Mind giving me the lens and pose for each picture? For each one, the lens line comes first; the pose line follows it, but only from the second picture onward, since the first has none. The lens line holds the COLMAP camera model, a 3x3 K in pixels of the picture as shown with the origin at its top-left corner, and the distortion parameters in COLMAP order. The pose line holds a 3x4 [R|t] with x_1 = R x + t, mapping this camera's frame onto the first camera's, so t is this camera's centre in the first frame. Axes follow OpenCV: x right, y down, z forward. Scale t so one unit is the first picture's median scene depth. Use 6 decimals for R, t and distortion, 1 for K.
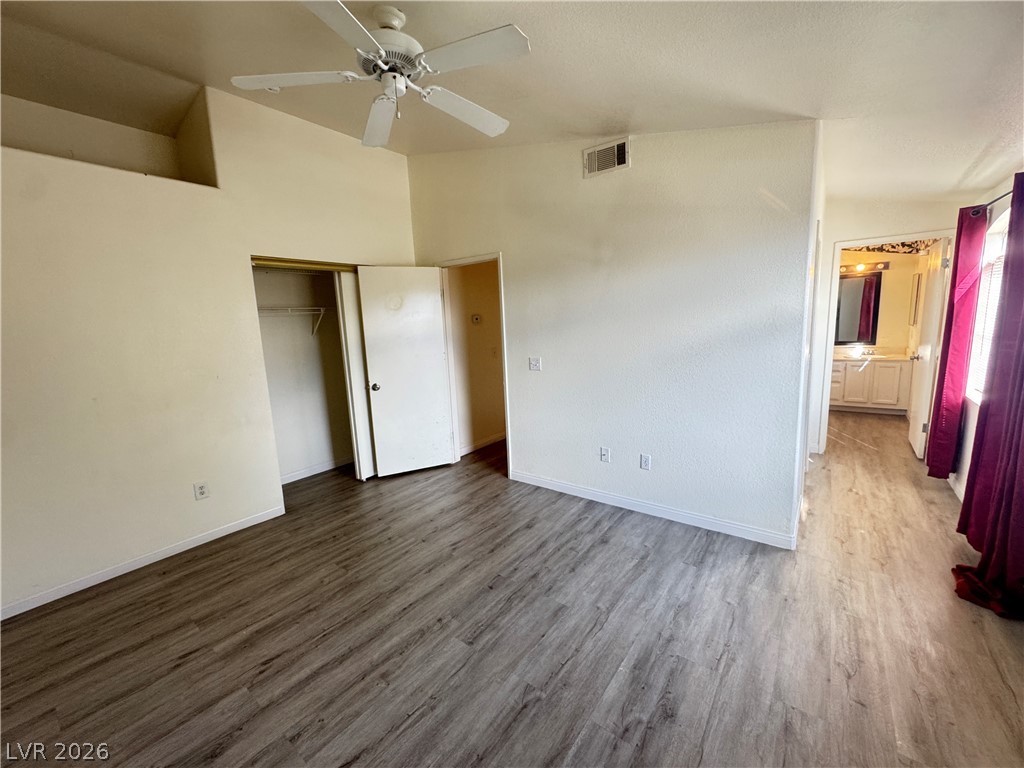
lens RADIAL K [[409.1, 0, 512.0], [0, 409.1, 384.0], [0, 0, 1]] dist [-0.004637, 0.000258]
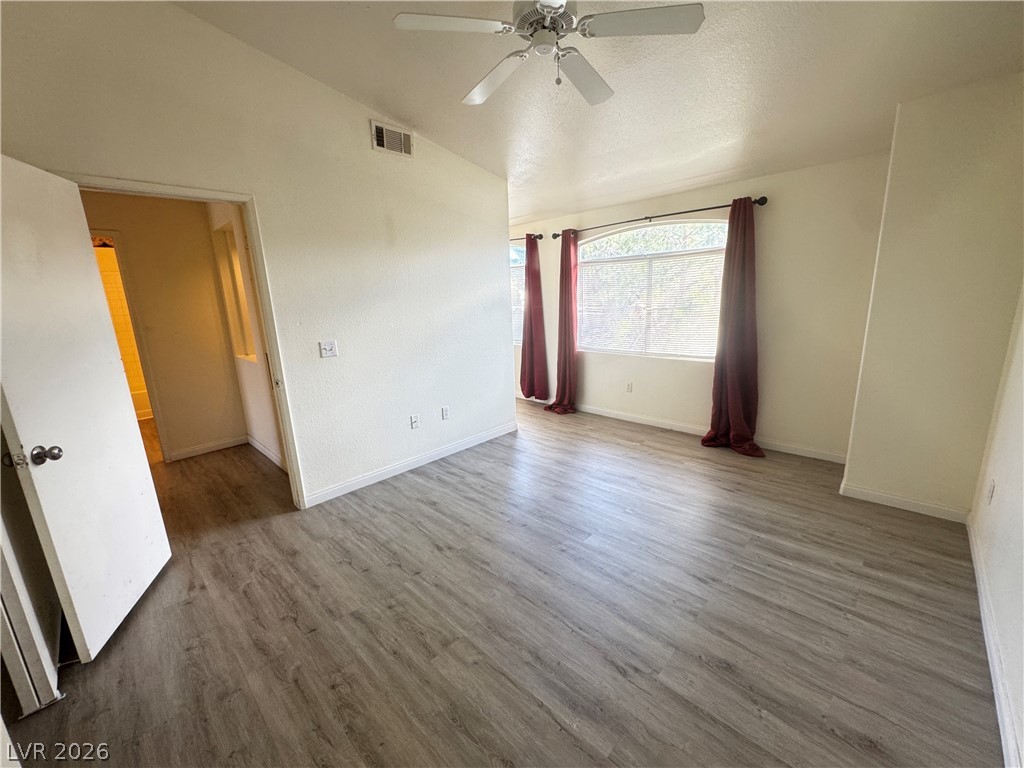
lens RADIAL K [[409.1, 0, 512.0], [0, 409.1, 384.0], [0, 0, 1]] dist [-0.004637, 0.000258]
pose [[0.121387, -0.180510, 0.976054, -0.861584], [0.187449, 0.969801, 0.156042, -0.048211], [-0.974745, 0.164019, 0.151558, 0.635243]]
